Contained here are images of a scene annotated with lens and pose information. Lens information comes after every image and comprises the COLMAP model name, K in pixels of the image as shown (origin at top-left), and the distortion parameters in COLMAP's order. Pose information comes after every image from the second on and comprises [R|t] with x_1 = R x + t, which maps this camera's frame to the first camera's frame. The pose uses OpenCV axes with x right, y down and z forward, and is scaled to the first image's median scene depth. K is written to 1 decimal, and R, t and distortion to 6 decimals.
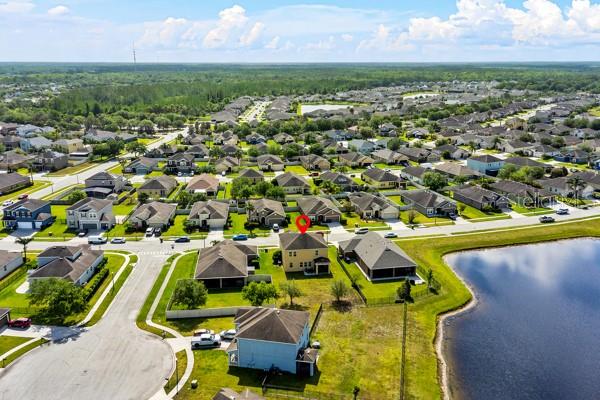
lens RADIAL K [[514.2, 0, 300.2], [0, 514.2, 188.7], [0, 0, 1]] dist [0.013129, 0.012822]
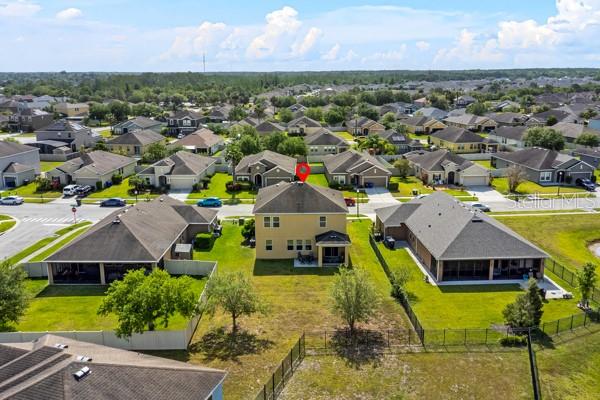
lens RADIAL K [[514.2, 0, 300.2], [0, 514.2, 188.7], [0, 0, 1]] dist [0.013129, 0.012822]
pose [[0.990989, 0.026655, -0.131265, 0.070672], [-0.028670, 0.999498, -0.013484, 0.097322], [0.130839, 0.017126, 0.991256, 0.505735]]
